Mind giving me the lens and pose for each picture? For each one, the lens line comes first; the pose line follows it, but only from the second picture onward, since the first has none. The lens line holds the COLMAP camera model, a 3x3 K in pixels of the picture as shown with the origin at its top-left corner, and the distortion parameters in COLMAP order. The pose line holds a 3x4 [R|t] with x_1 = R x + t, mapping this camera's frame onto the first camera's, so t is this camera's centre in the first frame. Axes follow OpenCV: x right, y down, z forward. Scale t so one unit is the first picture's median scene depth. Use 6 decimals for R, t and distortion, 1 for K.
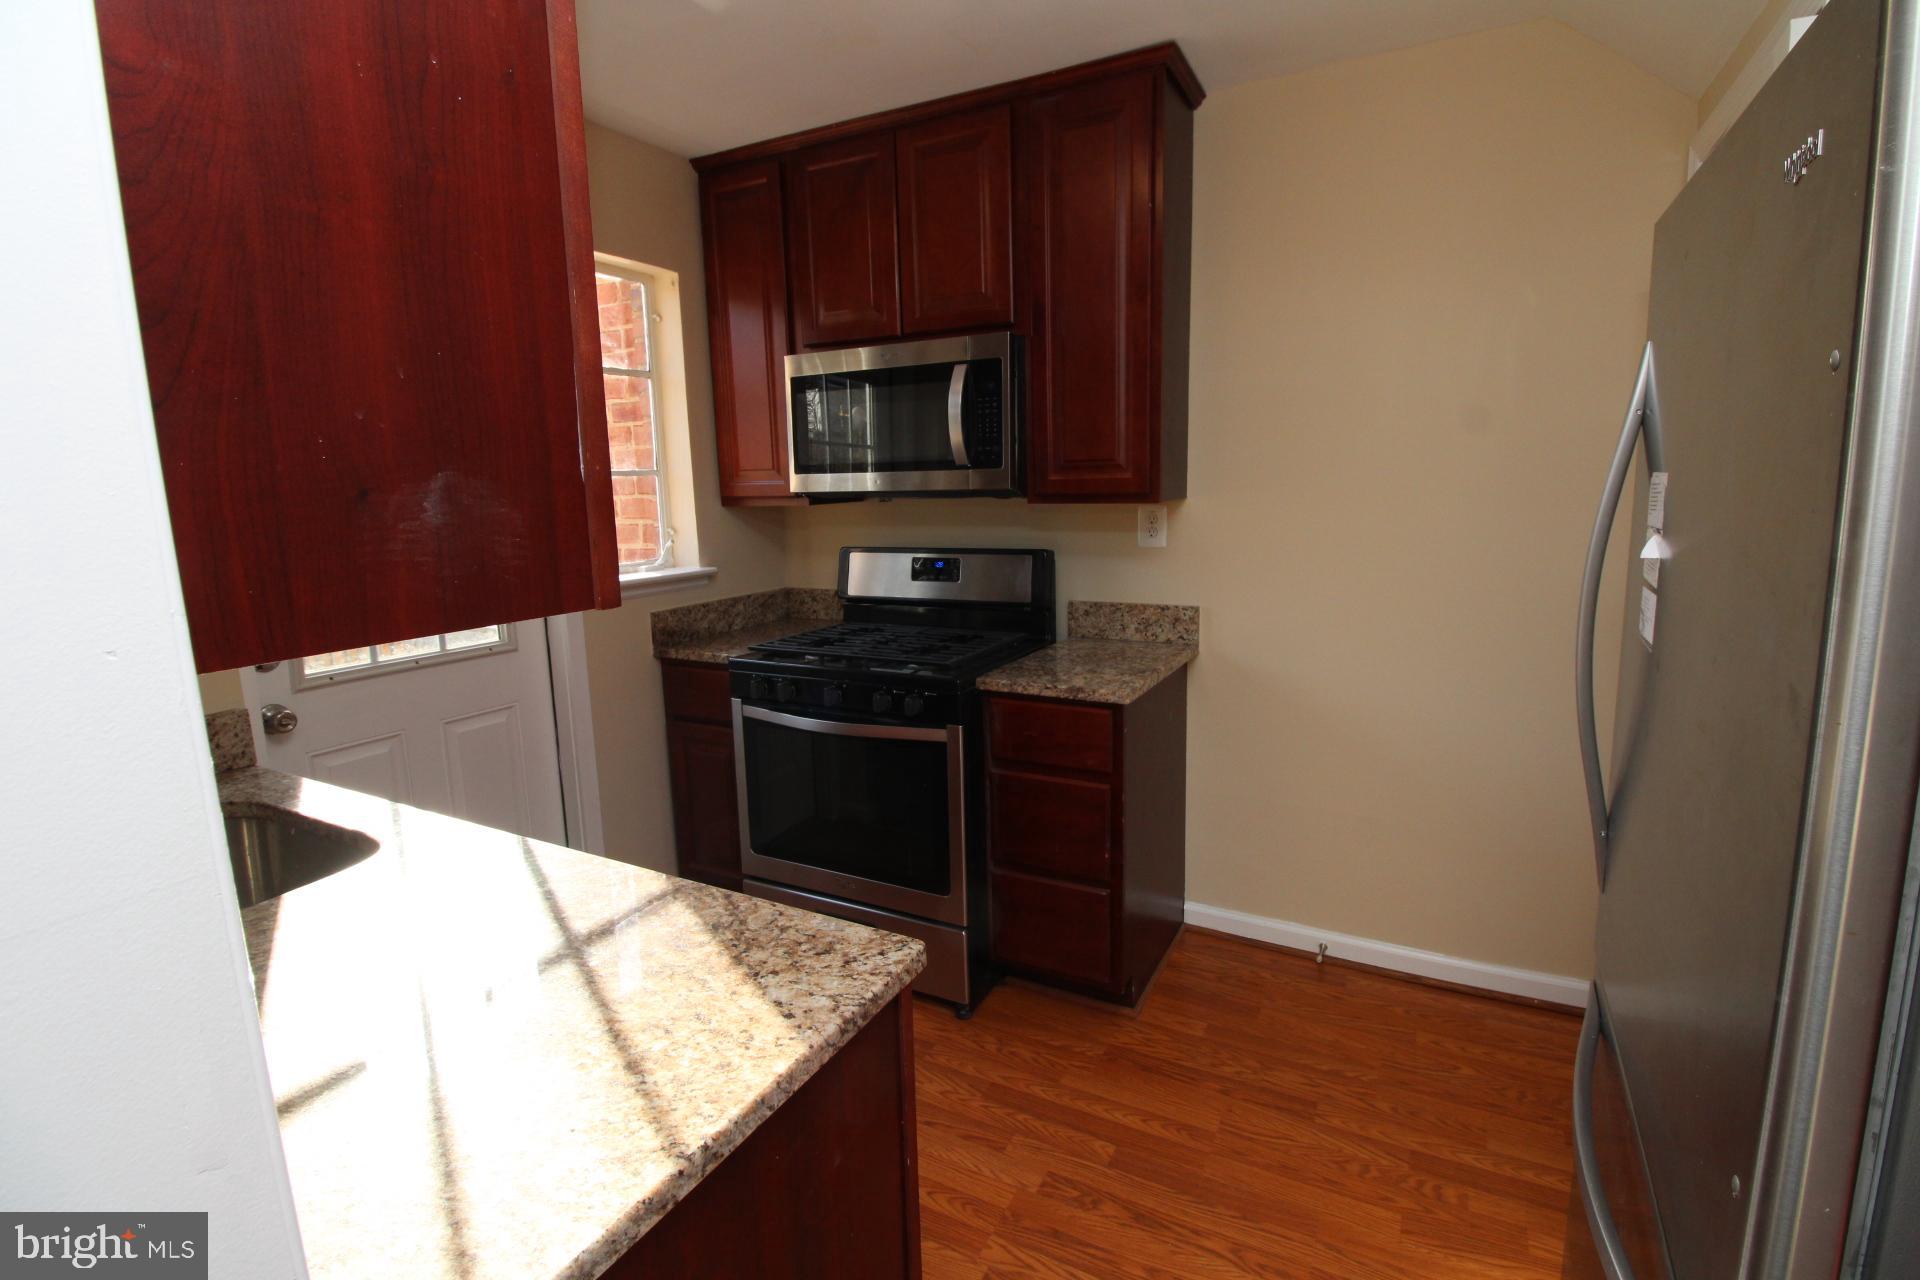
lens RADIAL K [[876.3, 0, 971.3], [0, 876.3, 626.7], [0, 0, 1]] dist [0.000880, -0.008507]
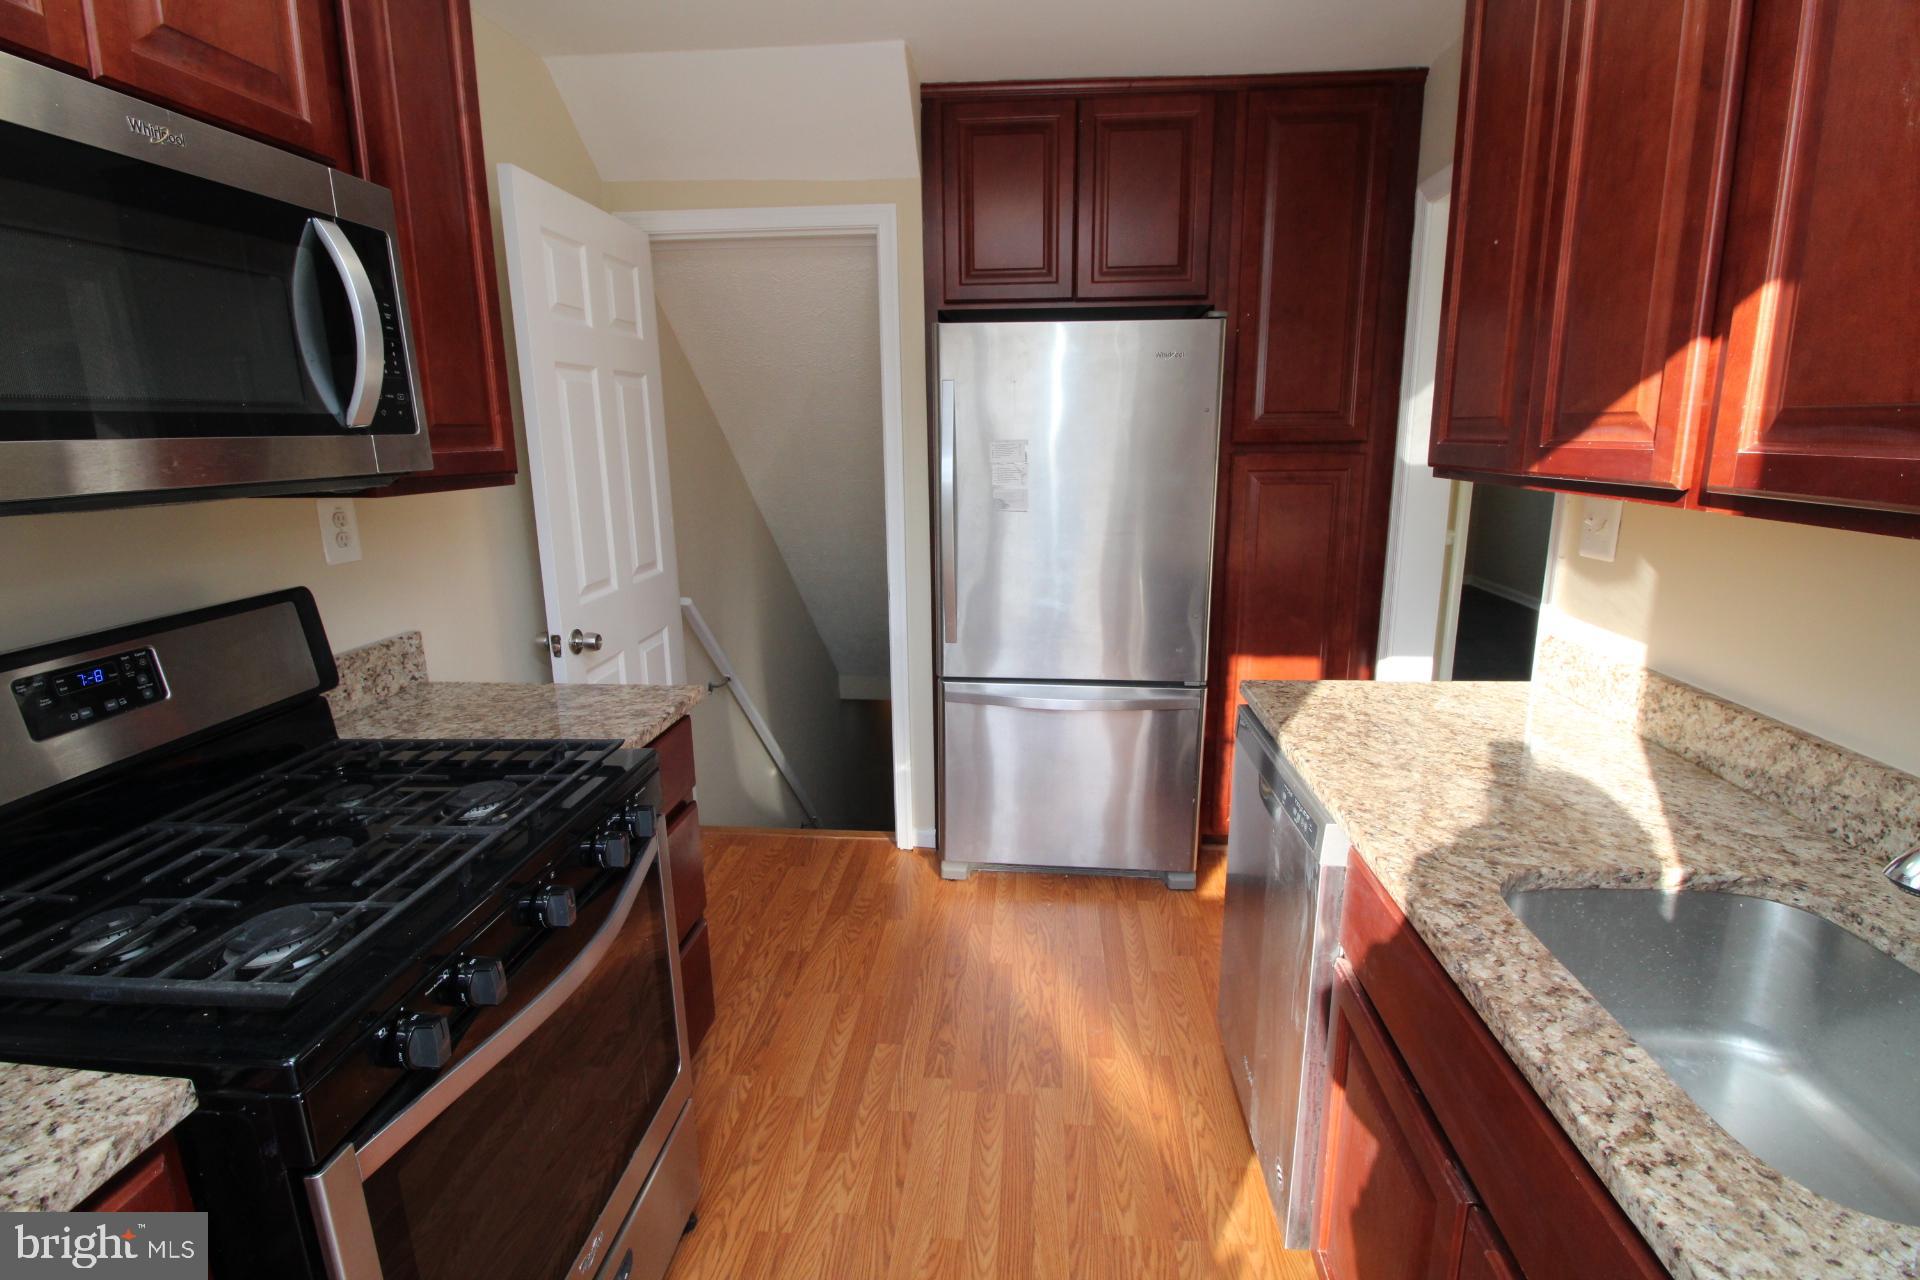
lens RADIAL K [[876.3, 0, 971.3], [0, 876.3, 626.7], [0, 0, 1]] dist [0.000880, -0.008507]
pose [[-0.389843, -0.178420, 0.903432, -0.576957], [0.163688, 0.952002, 0.258646, -0.137703], [-0.906216, 0.248713, -0.341927, 0.815278]]
